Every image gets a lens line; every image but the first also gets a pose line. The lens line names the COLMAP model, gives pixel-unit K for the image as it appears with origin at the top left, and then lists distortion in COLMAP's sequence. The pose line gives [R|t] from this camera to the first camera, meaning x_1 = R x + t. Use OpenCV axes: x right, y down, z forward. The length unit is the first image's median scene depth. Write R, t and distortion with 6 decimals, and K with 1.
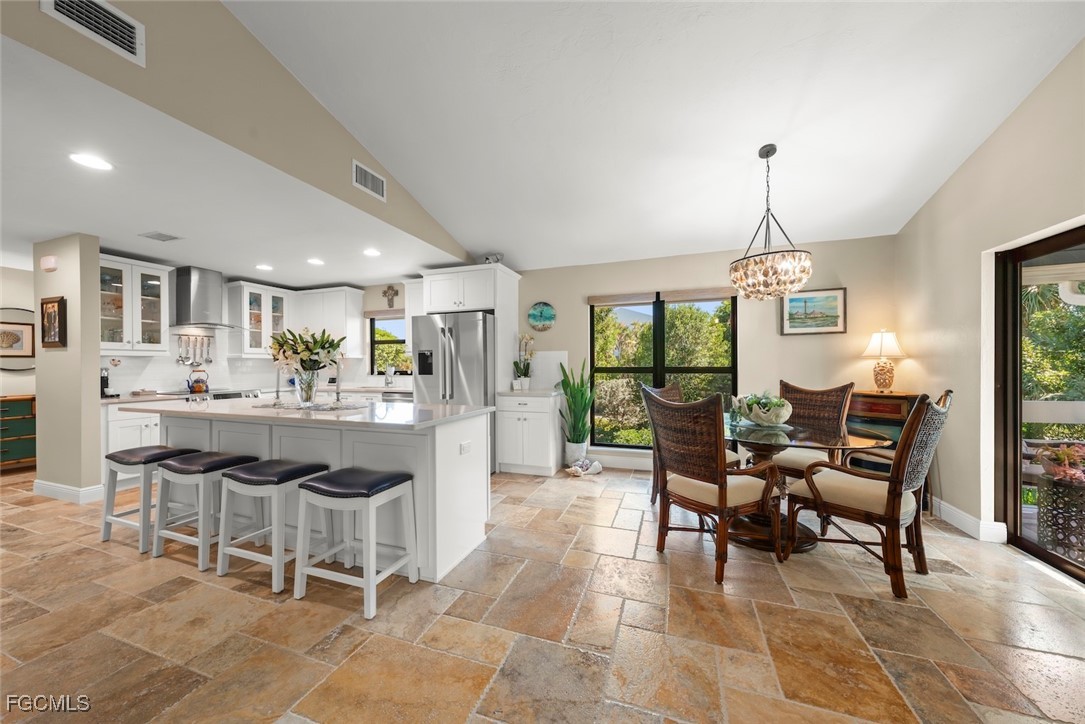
lens RADIAL K [[381.2, 0, 539.9], [0, 381.2, 364.5], [0, 0, 1]] dist [-0.001021, 0.000218]
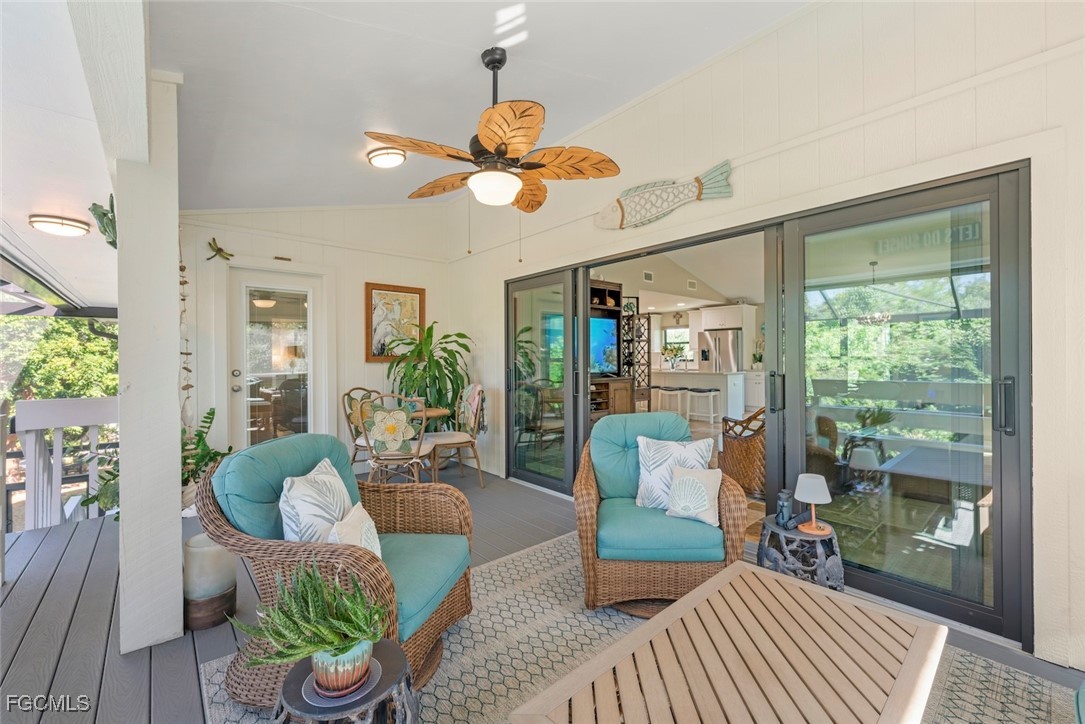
lens RADIAL K [[445.8, 0, 549.6], [0, 445.8, 356.2], [0, 0, 1]] dist [-0.002318, -0.000059]
pose [[0.881404, -0.002554, -0.472356, 0.091386], [0.002031, 0.999997, -0.001617, 0.004958], [0.472358, 0.000466, 0.881407, -1.506246]]
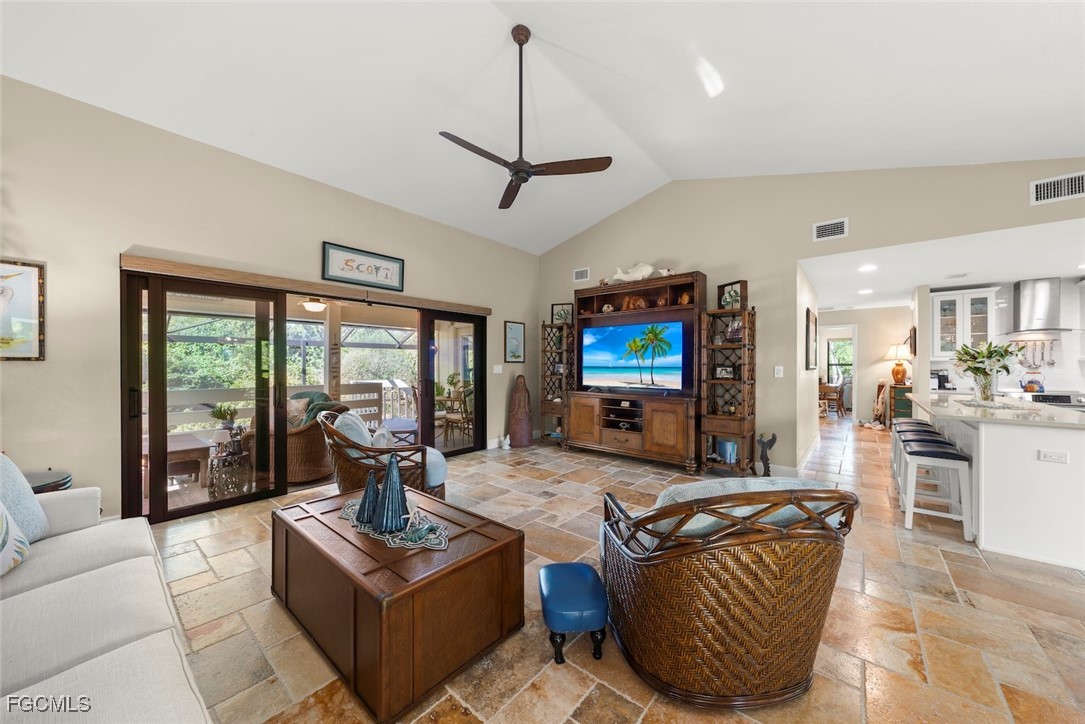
lens RADIAL K [[381.2, 0, 543.0], [0, 381.2, 363.6], [0, 0, 1]] dist [-0.001021, 0.000218]
pose [[-0.341824, 0.003684, -0.939757, 0.675912], [0.006101, 0.999980, 0.001701, -0.021576], [0.939744, -0.005152, -0.341840, 0.040787]]
